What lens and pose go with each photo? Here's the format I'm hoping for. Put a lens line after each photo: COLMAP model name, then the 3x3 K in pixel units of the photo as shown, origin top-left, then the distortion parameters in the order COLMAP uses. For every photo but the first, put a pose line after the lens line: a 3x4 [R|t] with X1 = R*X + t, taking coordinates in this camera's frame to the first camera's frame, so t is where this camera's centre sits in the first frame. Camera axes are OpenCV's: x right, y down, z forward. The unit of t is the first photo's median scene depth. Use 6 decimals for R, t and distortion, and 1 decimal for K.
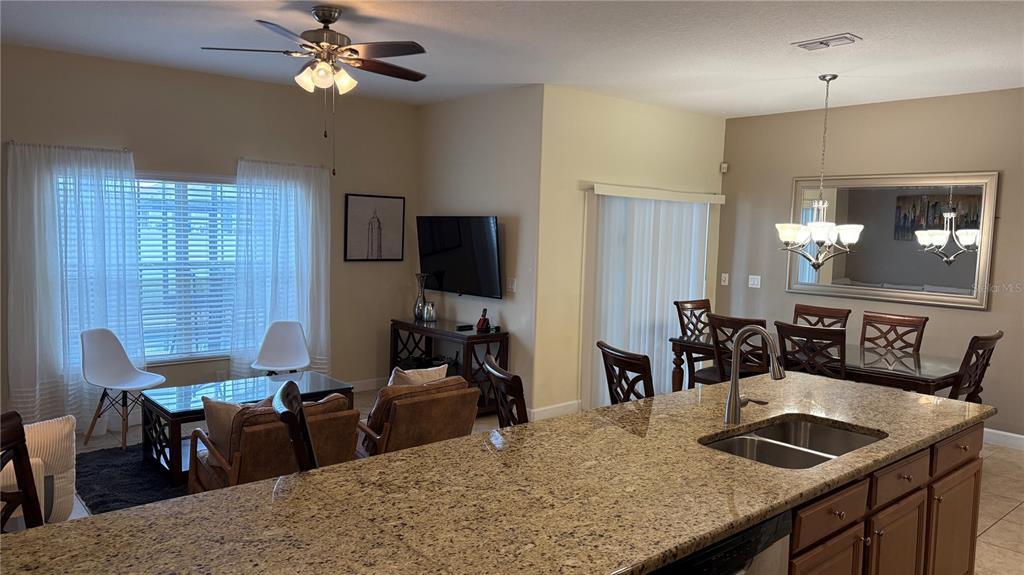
lens RADIAL K [[708.8, 0, 486.7], [0, 708.8, 288.4], [0, 0, 1]] dist [0.005121, -0.046077]
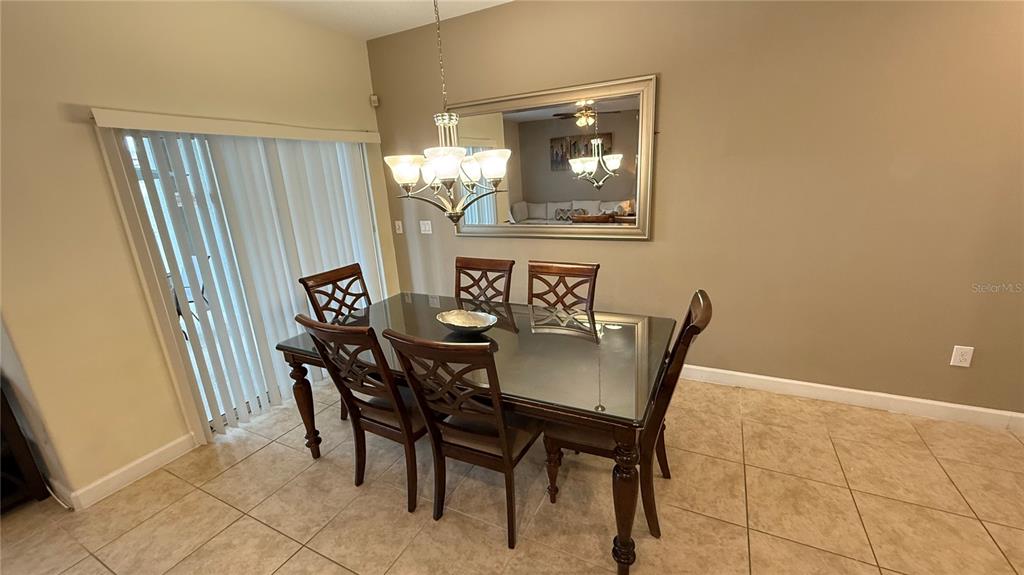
lens RADIAL K [[409.9, 0, 512.0], [0, 409.9, 287.5], [0, 0, 1]] dist [-0.000214, -0.000264]
pose [[0.905275, -0.185706, 0.382088, 0.310623], [0.114400, 0.972736, 0.201735, -0.034418], [-0.409134, -0.138915, 0.901838, 0.542622]]
